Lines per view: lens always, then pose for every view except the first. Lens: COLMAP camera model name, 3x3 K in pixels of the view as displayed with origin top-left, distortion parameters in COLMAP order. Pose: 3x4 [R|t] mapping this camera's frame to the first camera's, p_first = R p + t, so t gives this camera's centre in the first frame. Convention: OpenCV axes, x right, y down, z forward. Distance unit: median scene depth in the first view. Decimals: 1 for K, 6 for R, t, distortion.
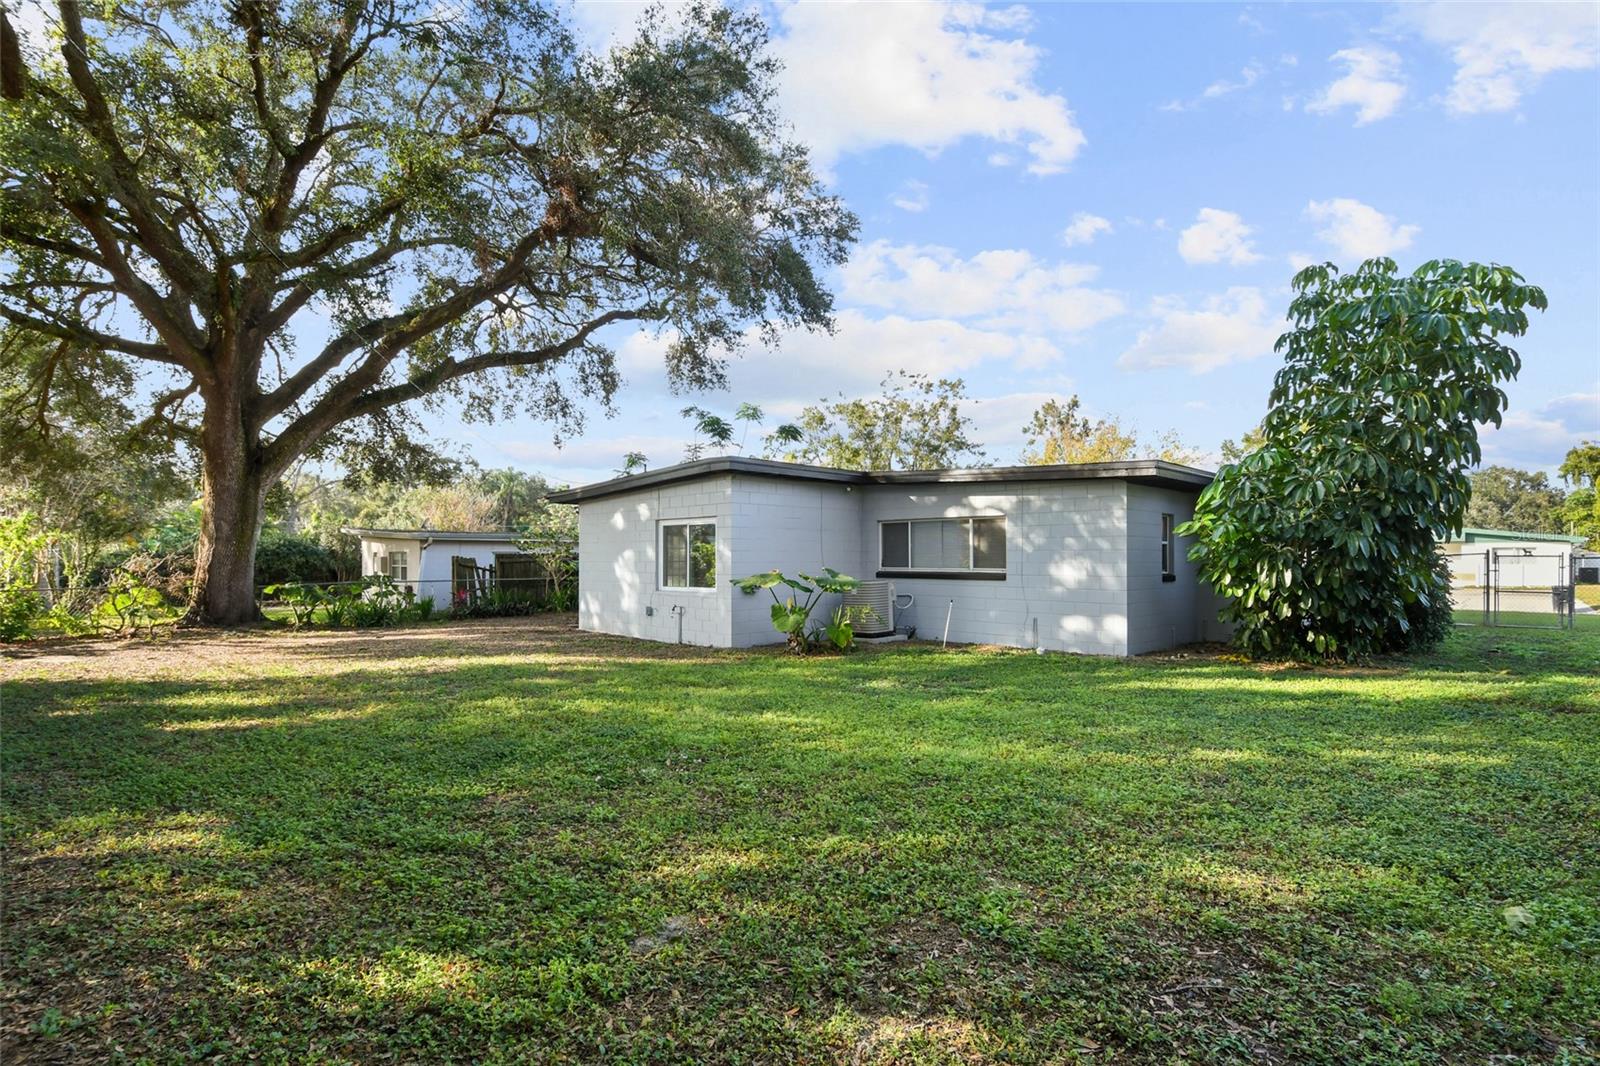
lens RADIAL K [[752.1, 0, 799.2], [0, 752.1, 531.3], [0, 0, 1]] dist [-0.000059, 0.000010]
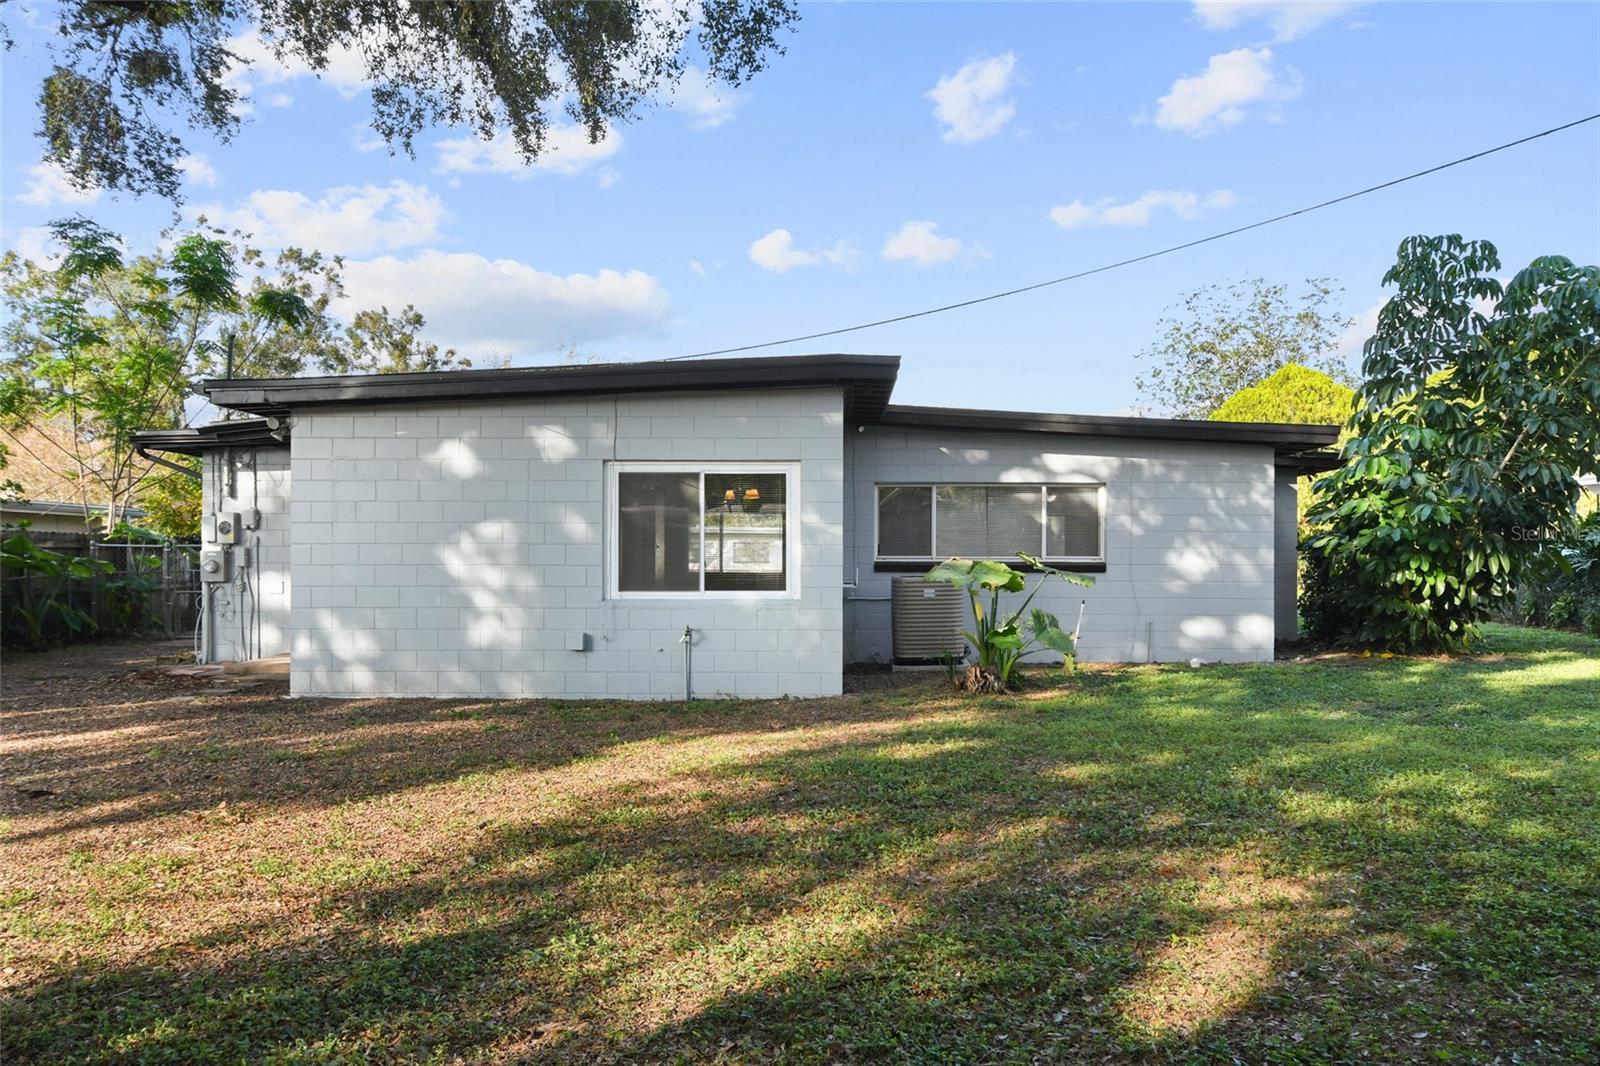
lens RADIAL K [[1124.8, 0, 799.8], [0, 1124.8, 540.2], [0, 0, 1]] dist [0.005819, 0.001430]
pose [[0.731759, 0.012662, 0.681446, -0.677656], [-0.029322, 0.999487, 0.012916, 0.027494], [-0.680933, -0.029433, 0.731754, 0.400804]]
